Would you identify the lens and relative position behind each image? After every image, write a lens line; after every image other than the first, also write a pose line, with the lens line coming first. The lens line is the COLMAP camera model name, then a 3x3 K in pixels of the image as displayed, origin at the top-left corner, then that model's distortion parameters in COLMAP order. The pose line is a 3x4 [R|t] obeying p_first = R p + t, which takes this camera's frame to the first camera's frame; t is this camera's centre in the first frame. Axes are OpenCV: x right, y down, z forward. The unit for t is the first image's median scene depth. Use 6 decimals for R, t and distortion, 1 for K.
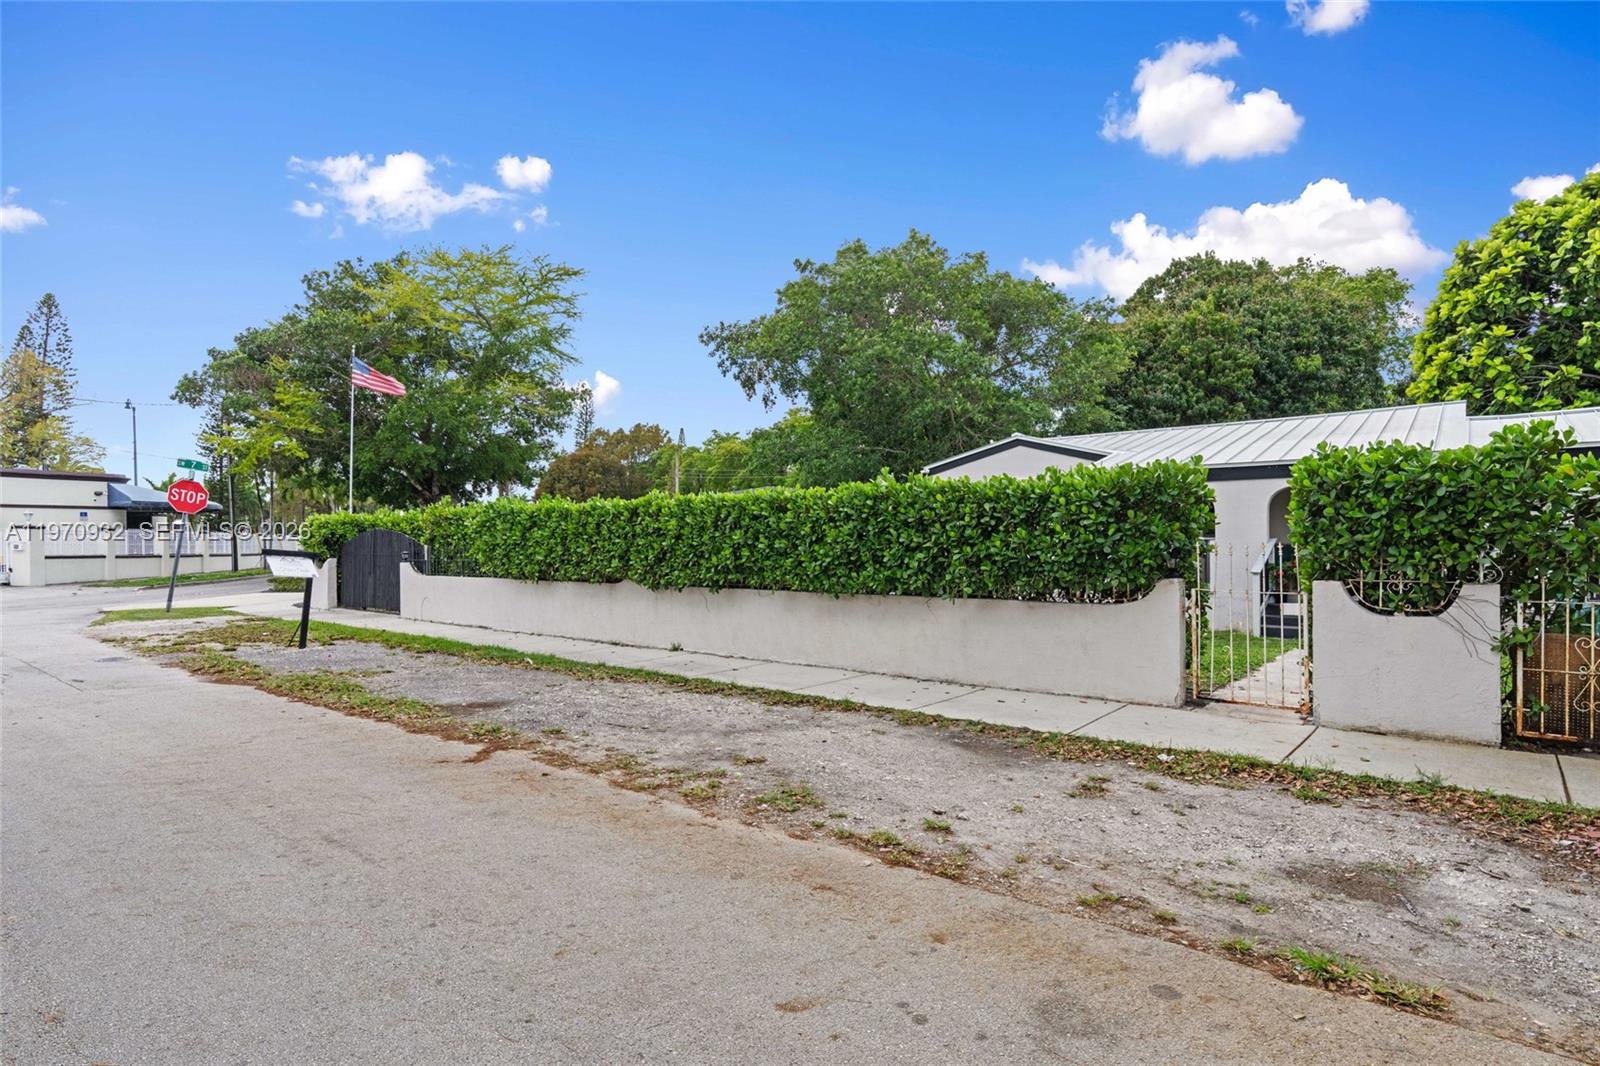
lens RADIAL K [[821.4, 0, 801.1], [0, 821.4, 536.2], [0, 0, 1]] dist [-0.004528, 0.000921]
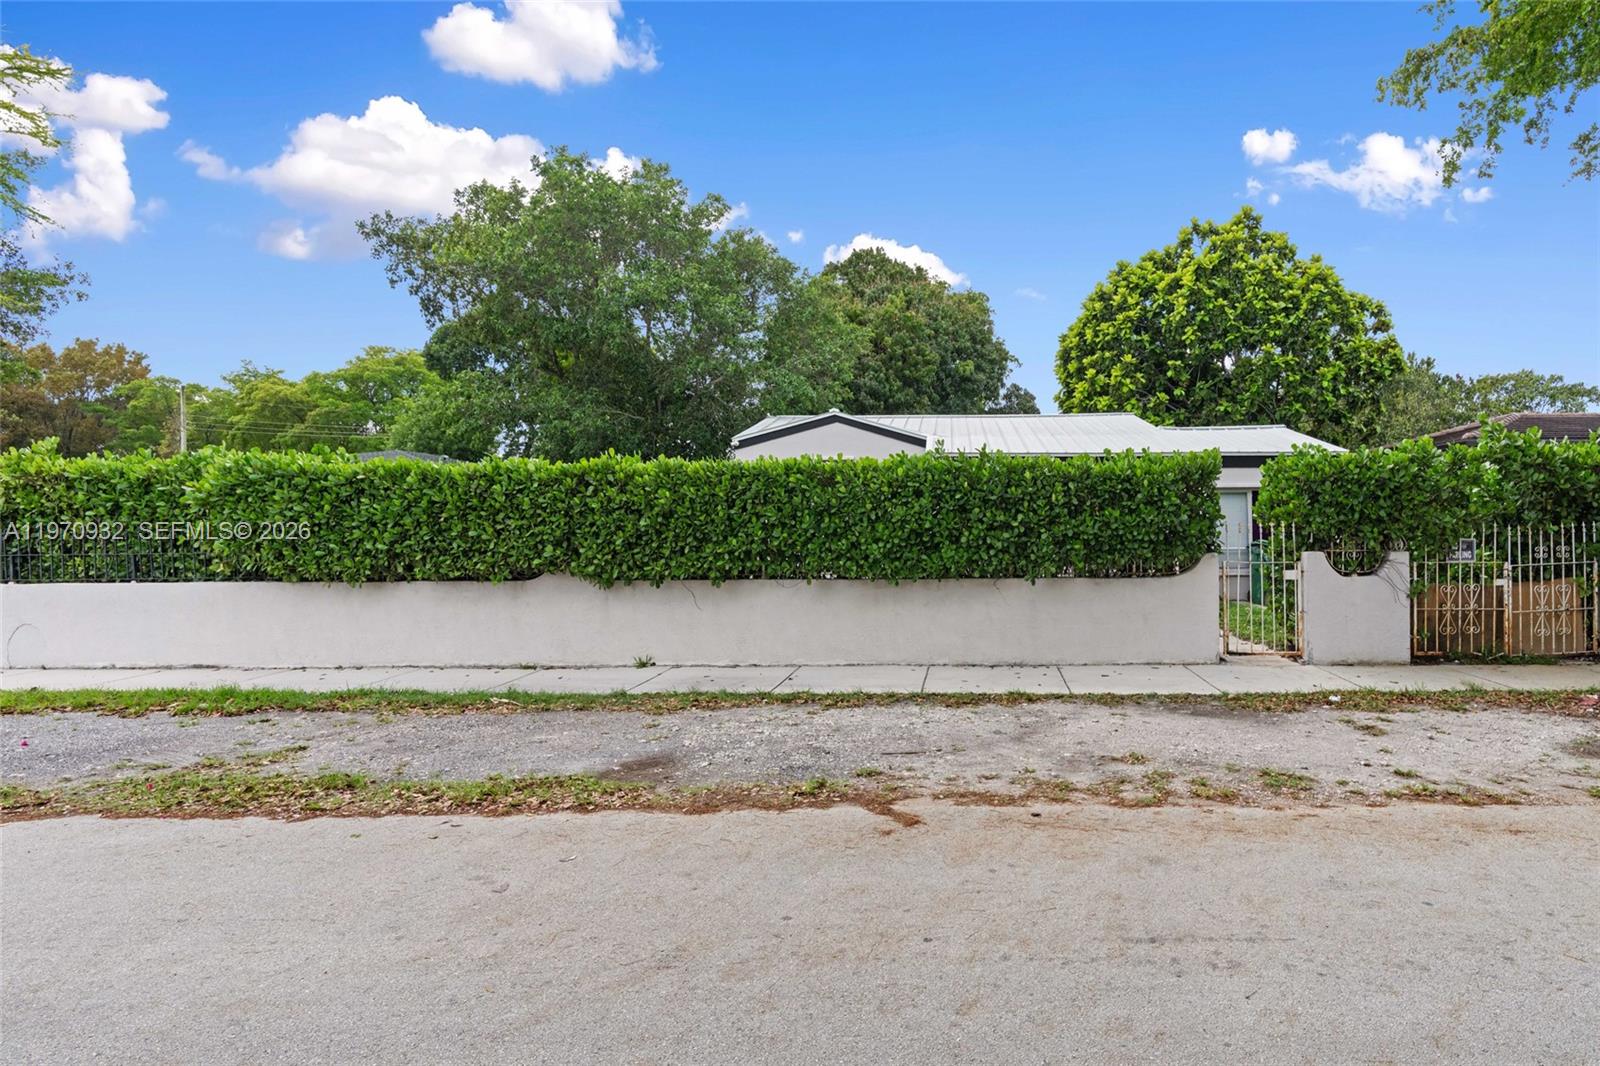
lens RADIAL K [[922.0, 0, 800.3], [0, 922.0, 533.4], [0, 0, 1]] dist [-0.013593, 0.001928]
pose [[0.769473, -0.004433, 0.638664, -0.720689], [-0.003294, 0.999935, 0.010909, 0.010795], [-0.638671, -0.010498, 0.769408, 0.330516]]
